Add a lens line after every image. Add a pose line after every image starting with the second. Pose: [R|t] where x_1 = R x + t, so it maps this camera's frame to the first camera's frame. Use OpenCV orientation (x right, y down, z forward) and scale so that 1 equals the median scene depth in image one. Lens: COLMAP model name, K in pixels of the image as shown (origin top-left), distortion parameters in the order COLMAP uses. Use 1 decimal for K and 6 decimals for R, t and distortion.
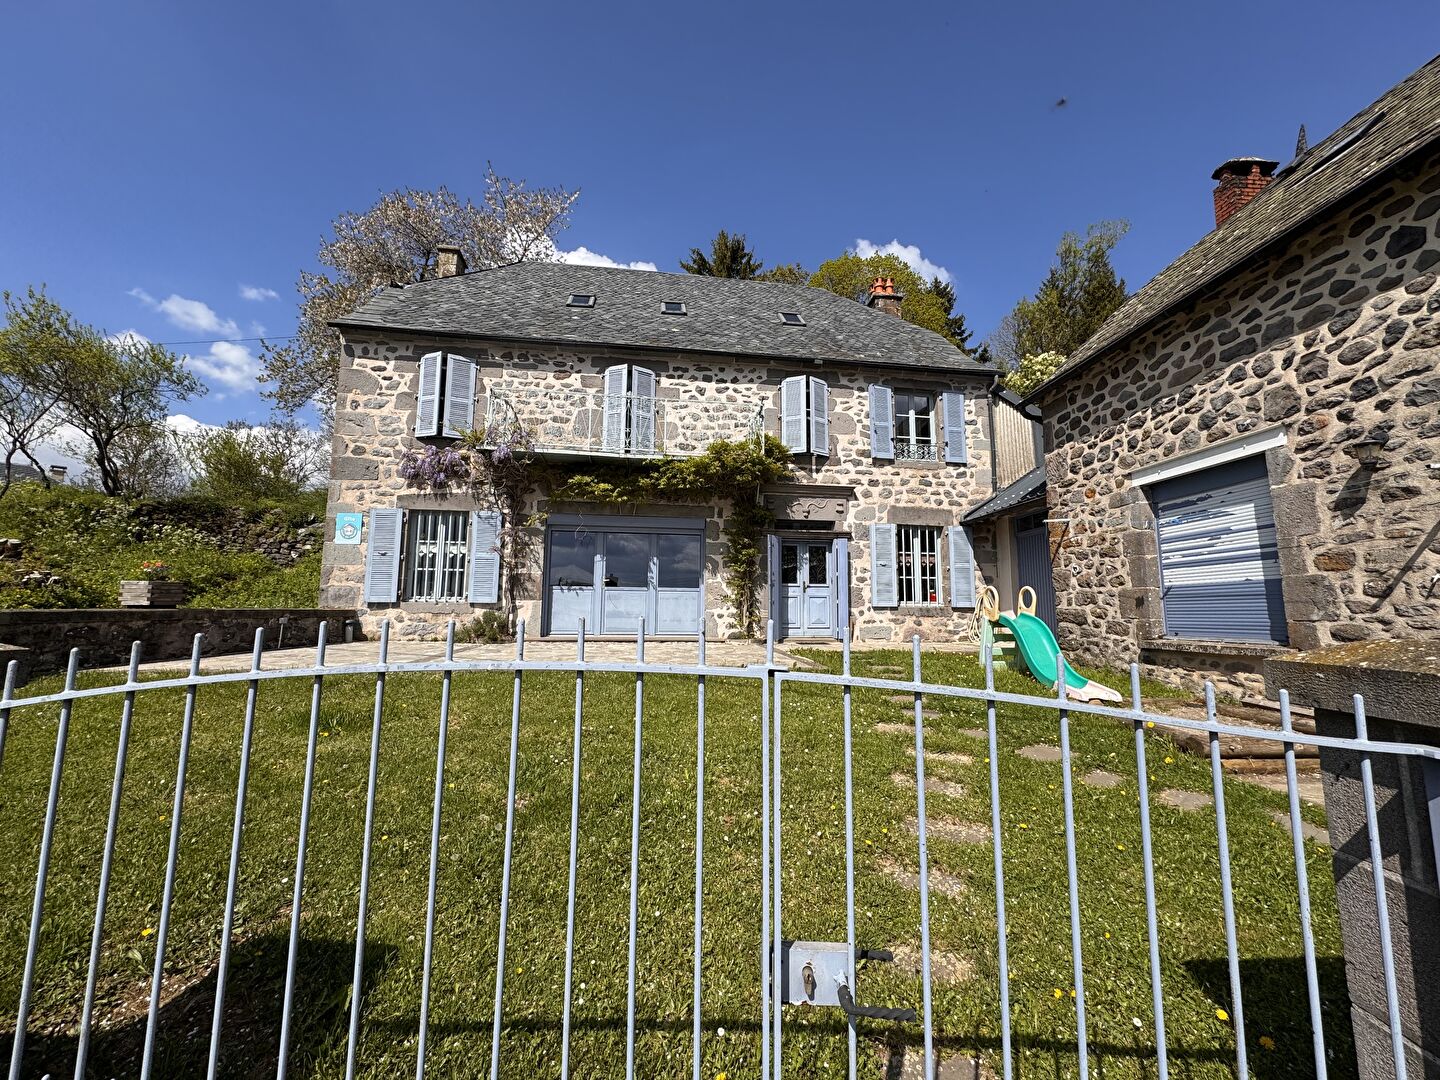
lens RADIAL K [[569.6, 0, 720.0], [0, 569.6, 540.0], [0, 0, 1]] dist [0.000830, 0.000271]
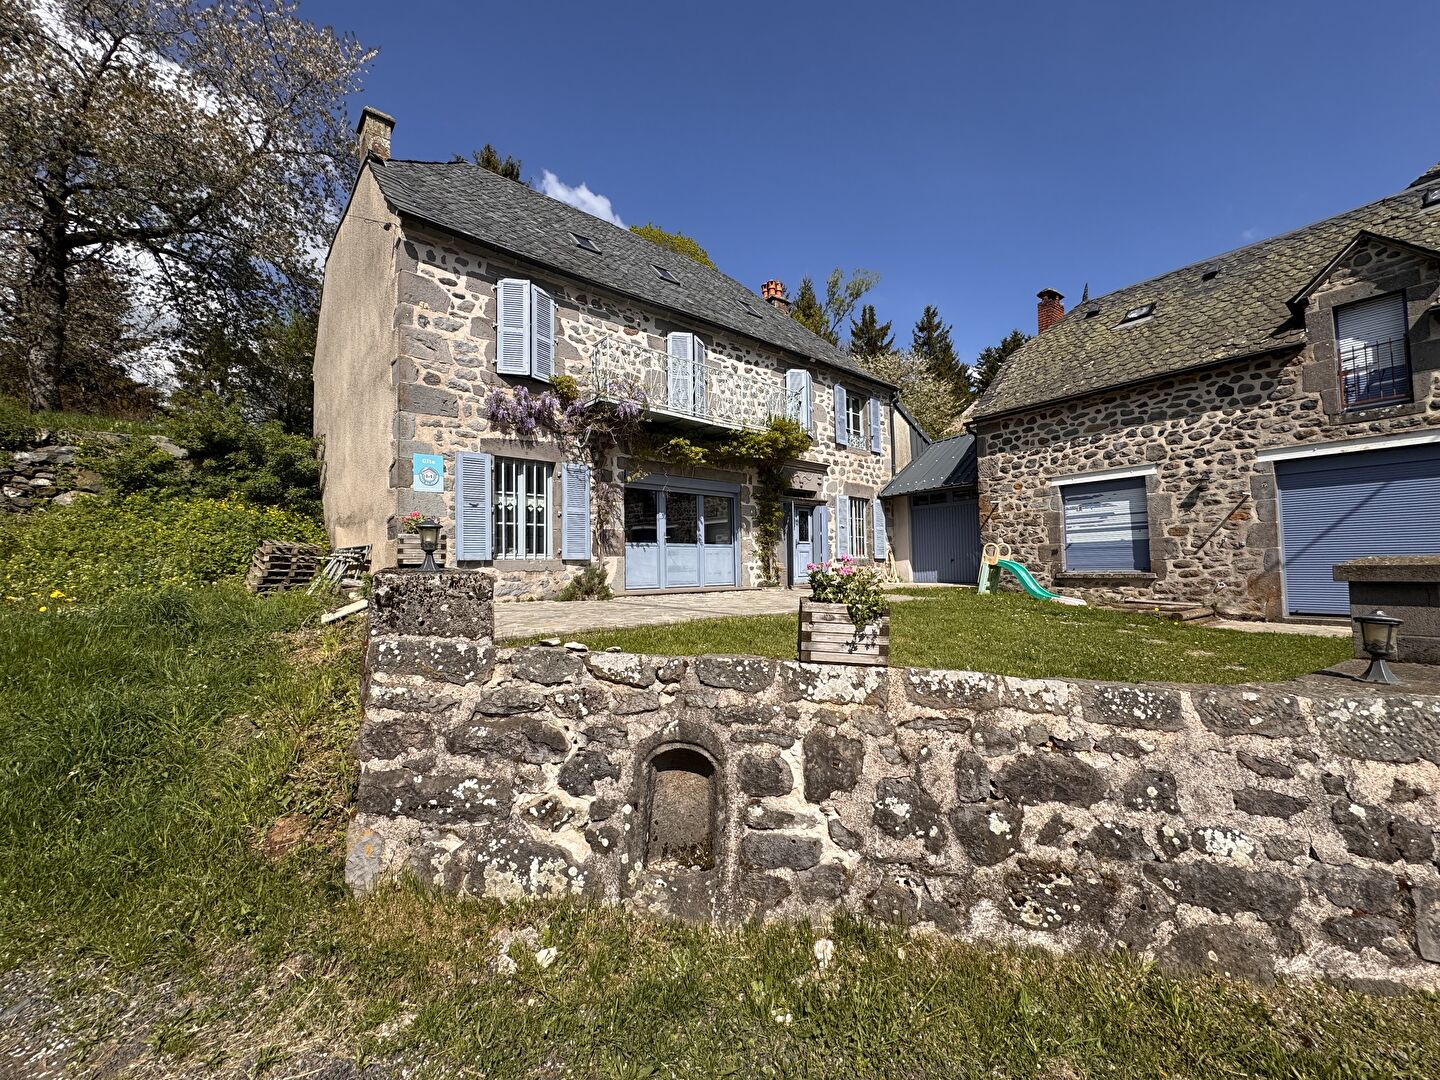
lens RADIAL K [[569.6, 0, 720.0], [0, 569.6, 540.0], [0, 0, 1]] dist [0.000830, 0.000271]
pose [[0.841244, 0.004982, 0.540633, -0.713377], [-0.044632, 0.997184, 0.060260, 0.007947], [-0.538810, -0.074823, 0.839098, 0.057825]]
